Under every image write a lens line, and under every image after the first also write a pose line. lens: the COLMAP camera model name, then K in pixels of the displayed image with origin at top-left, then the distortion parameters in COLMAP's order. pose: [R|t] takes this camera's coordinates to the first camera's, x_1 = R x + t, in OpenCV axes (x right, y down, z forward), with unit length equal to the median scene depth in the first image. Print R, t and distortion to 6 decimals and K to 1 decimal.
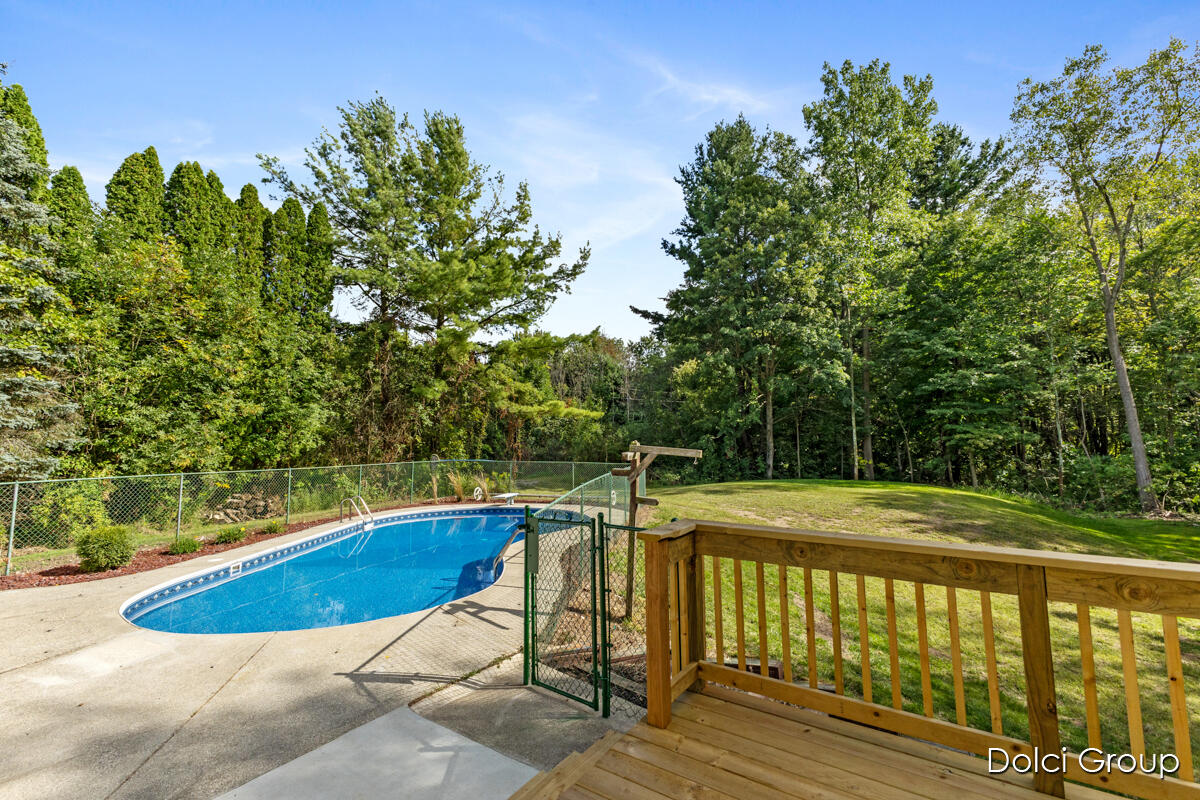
lens RADIAL K [[518.8, 0, 601.1], [0, 518.8, 395.2], [0, 0, 1]] dist [0.004478, 0.000627]
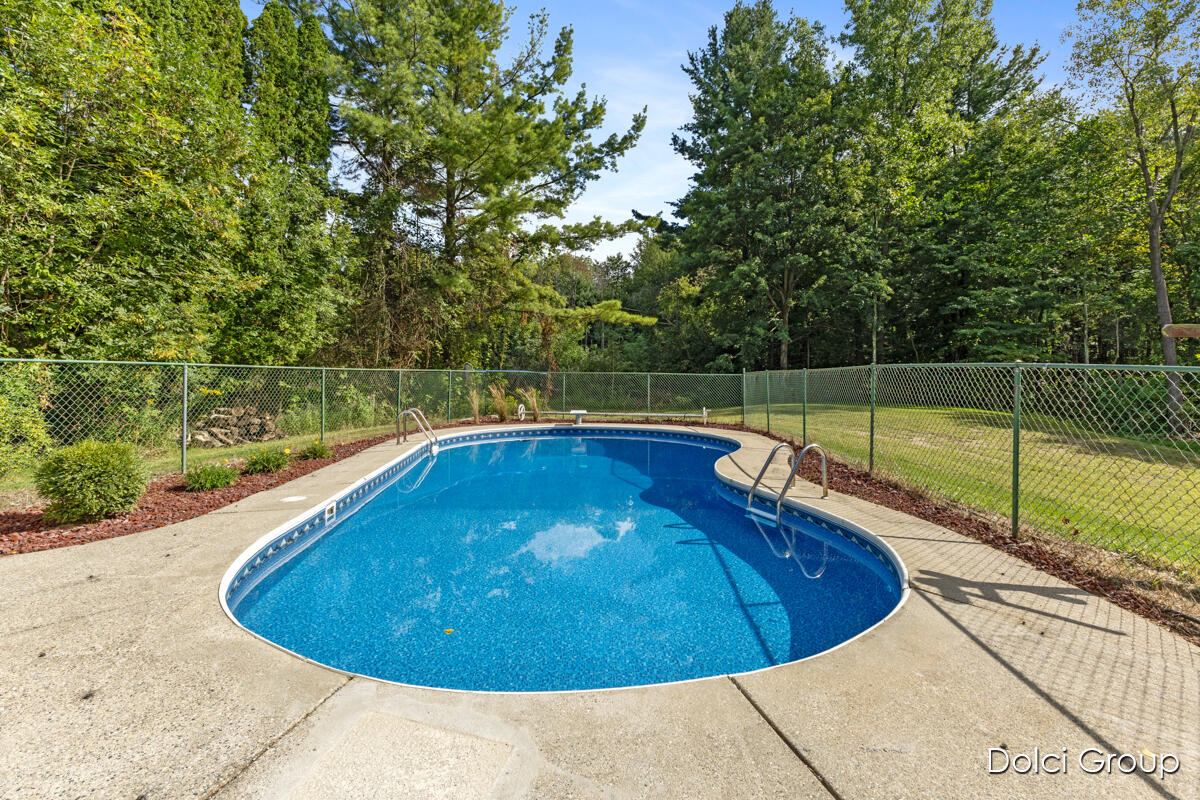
lens RADIAL K [[538.1, 0, 603.4], [0, 538.1, 360.5], [0, 0, 1]] dist [0.009531, -0.000015]
pose [[0.994204, 0.011948, 0.106843, -0.139703], [-0.019464, 0.997386, 0.069589, 0.034252], [-0.105732, -0.071265, 0.991838, 0.113020]]
